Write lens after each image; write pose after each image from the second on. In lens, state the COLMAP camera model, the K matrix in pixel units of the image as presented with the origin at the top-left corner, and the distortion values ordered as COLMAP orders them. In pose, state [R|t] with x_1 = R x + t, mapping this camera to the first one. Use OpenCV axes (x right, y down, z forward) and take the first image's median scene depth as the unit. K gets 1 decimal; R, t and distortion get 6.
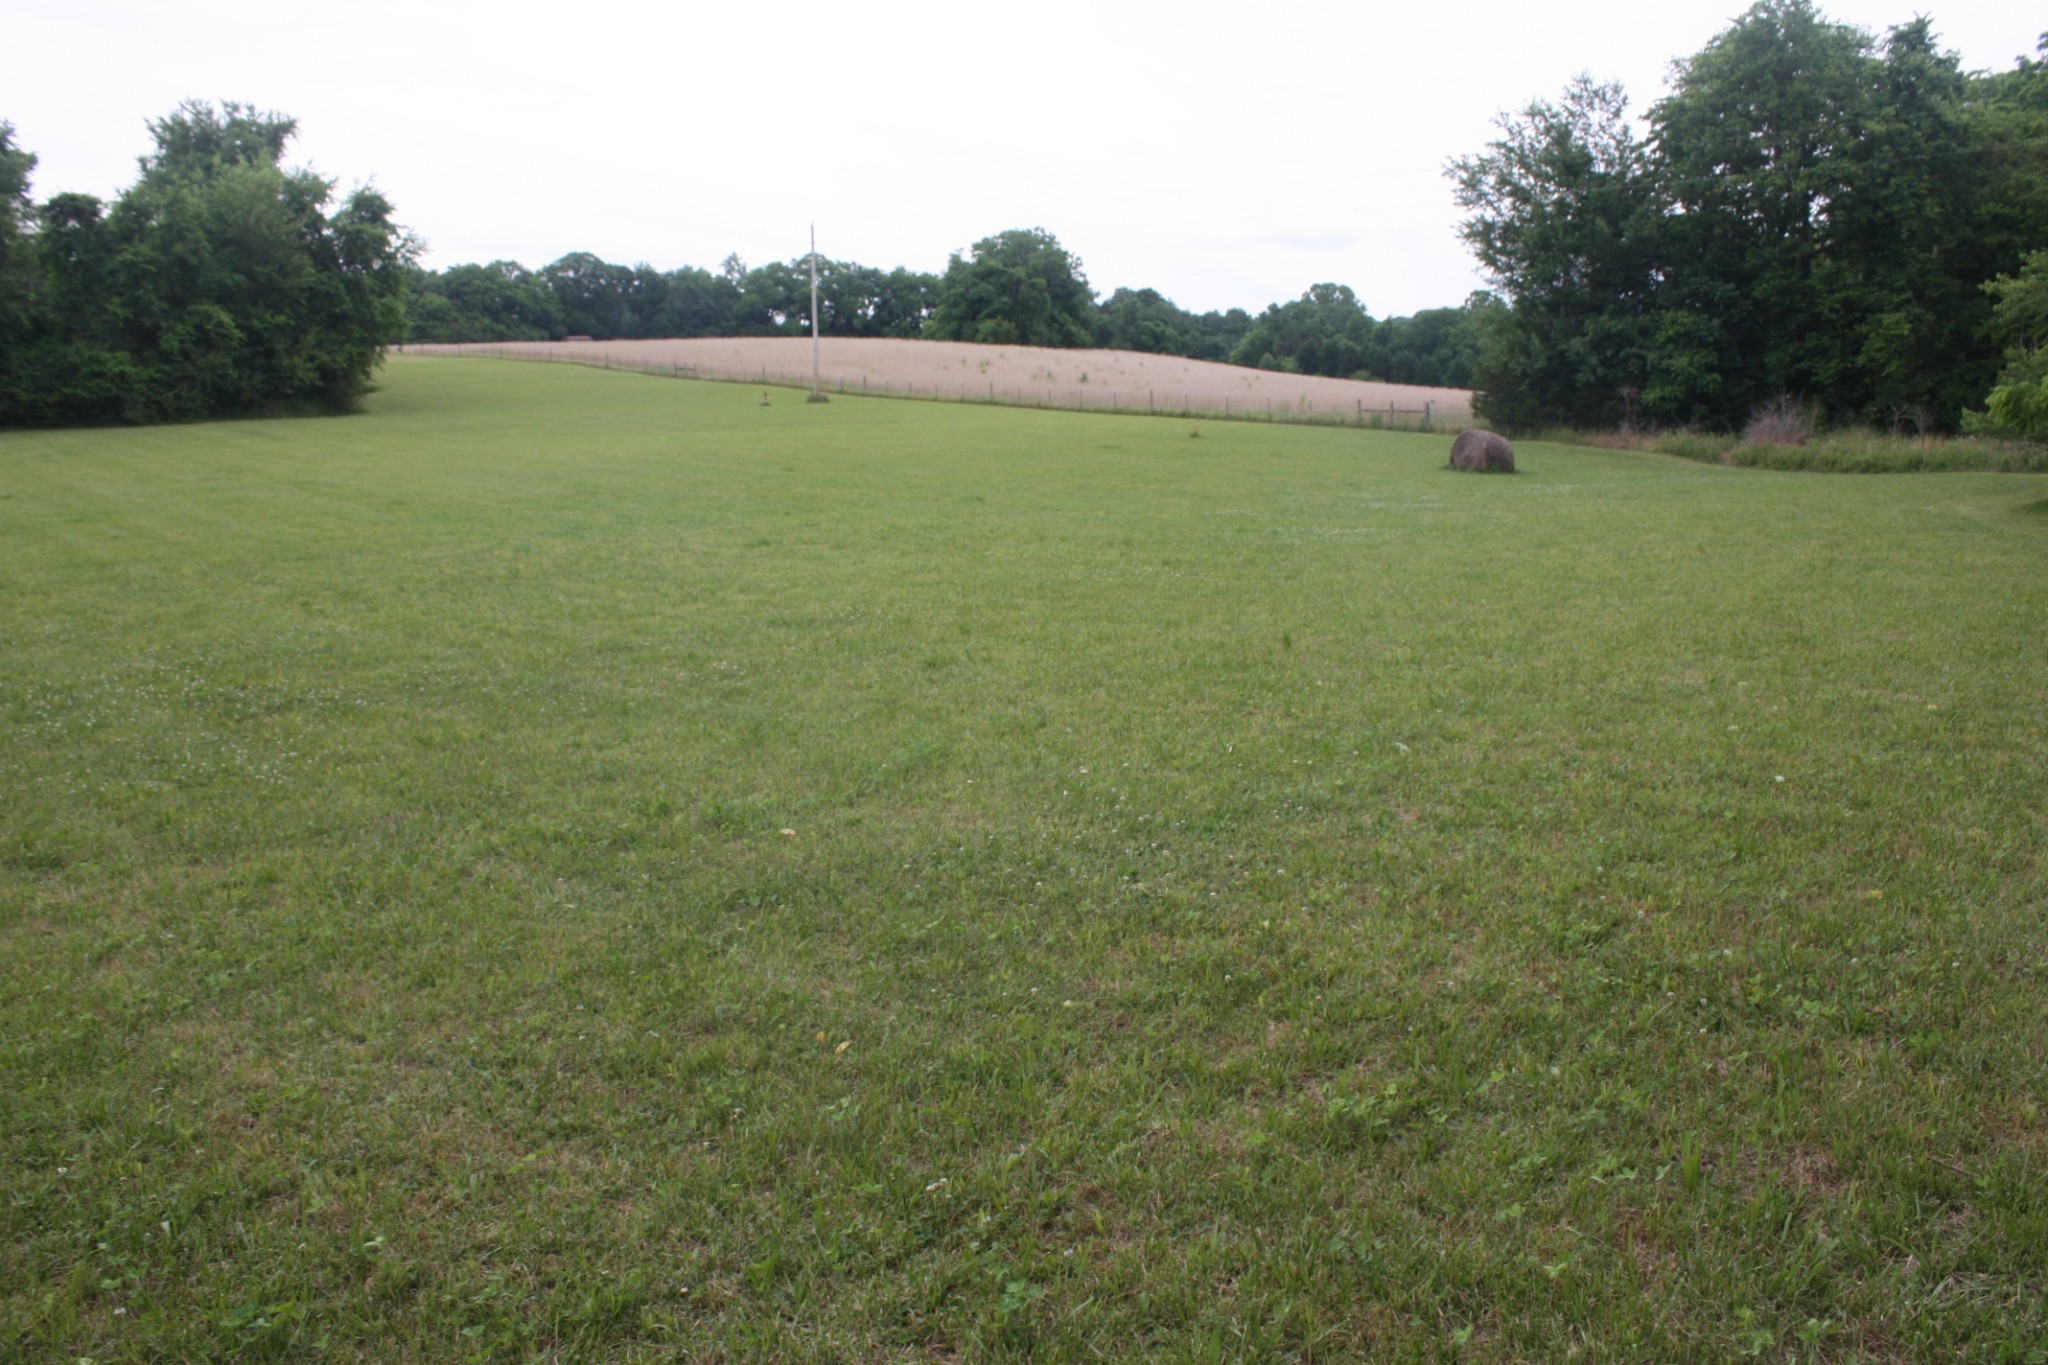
lens RADIAL K [[1706.0, 0, 1013.4], [0, 1706.0, 677.8], [0, 0, 1]] dist [-0.167669, 0.150414]
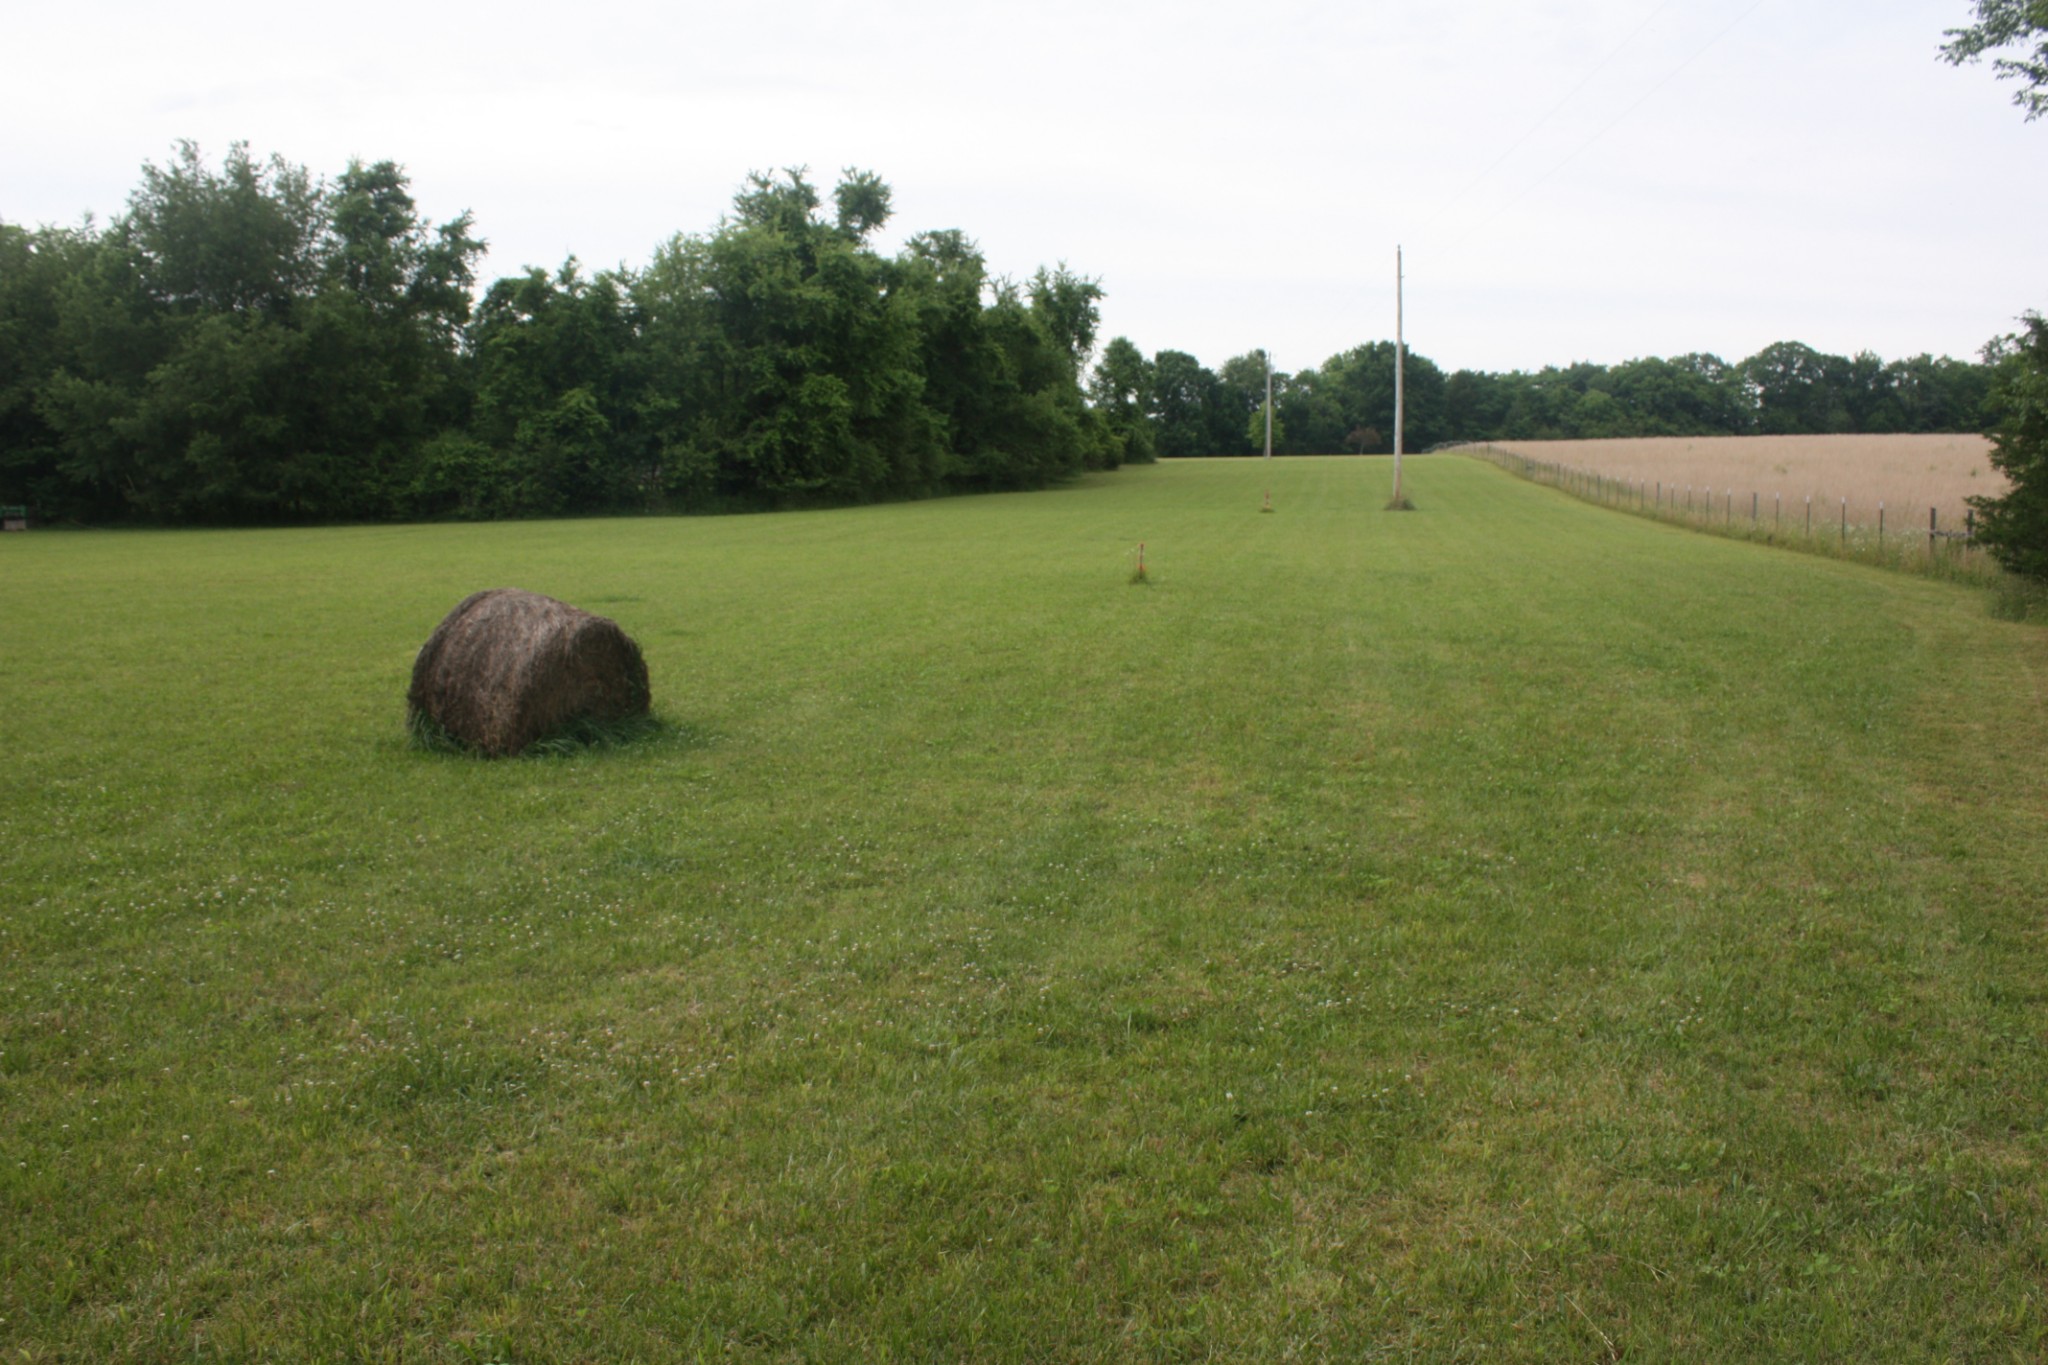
lens RADIAL K [[1706.0, 0, 1019.0], [0, 1706.0, 682.9], [0, 0, 1]] dist [-0.167669, 0.150414]
pose [[0.707286, 0.075969, -0.702834, 0.960386], [-0.118136, 0.992930, -0.011559, -0.248001], [0.696986, 0.091206, 0.711260, 1.537397]]
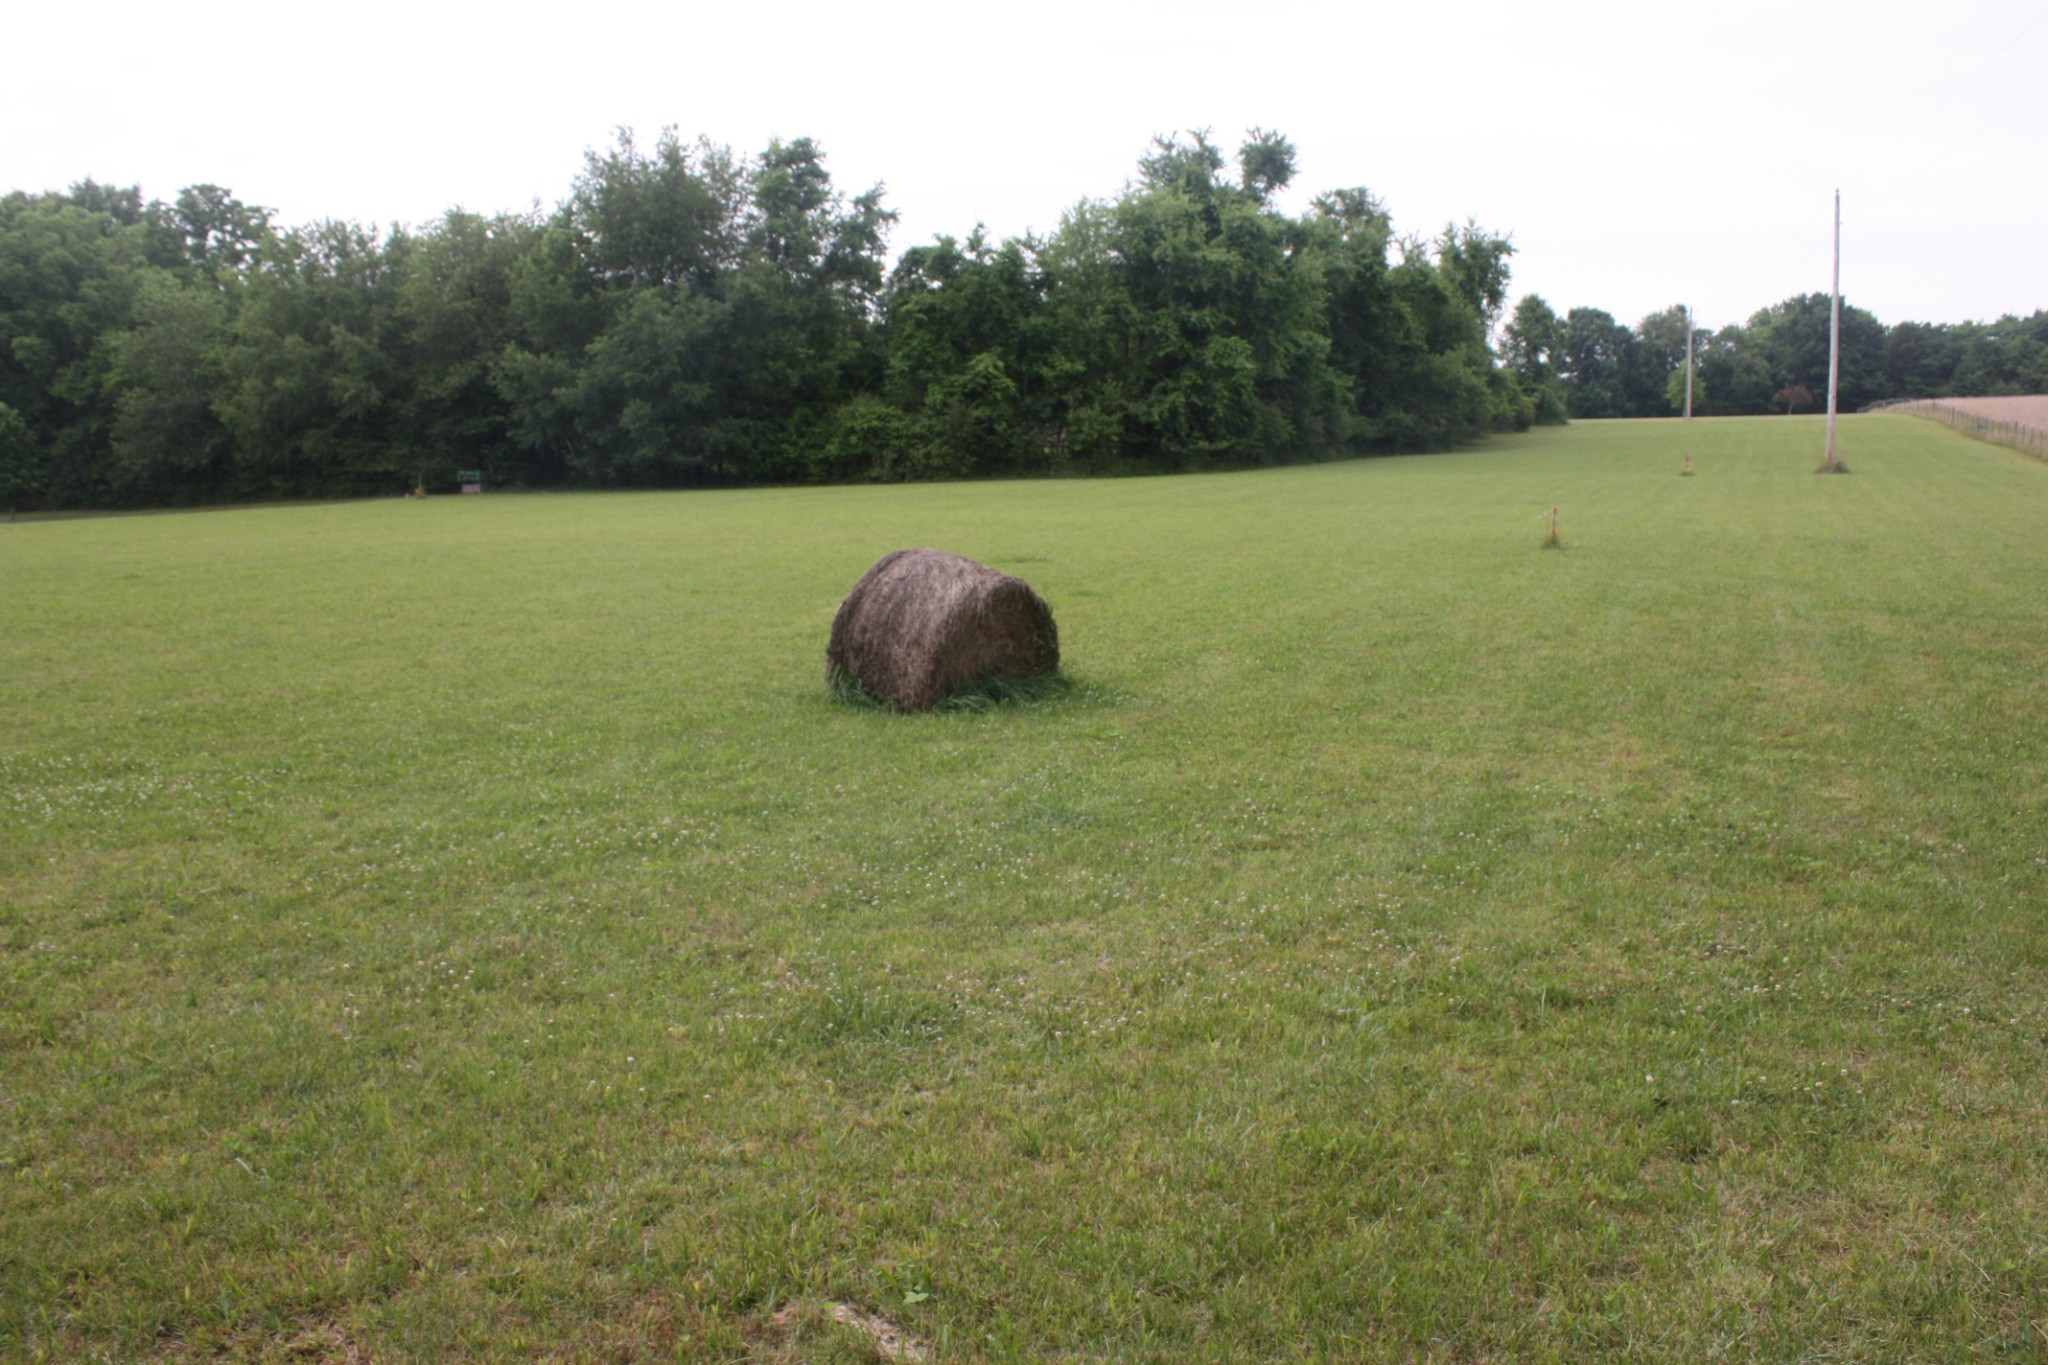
lens RADIAL K [[1706.0, 0, 1022.8], [0, 1706.0, 681.8], [0, 0, 1]] dist [-0.167669, 0.150414]
pose [[0.526187, 0.103701, -0.844022, 0.958596], [-0.133402, 0.990314, 0.038509, -0.247155], [0.839840, 0.092331, 0.534924, 1.534602]]
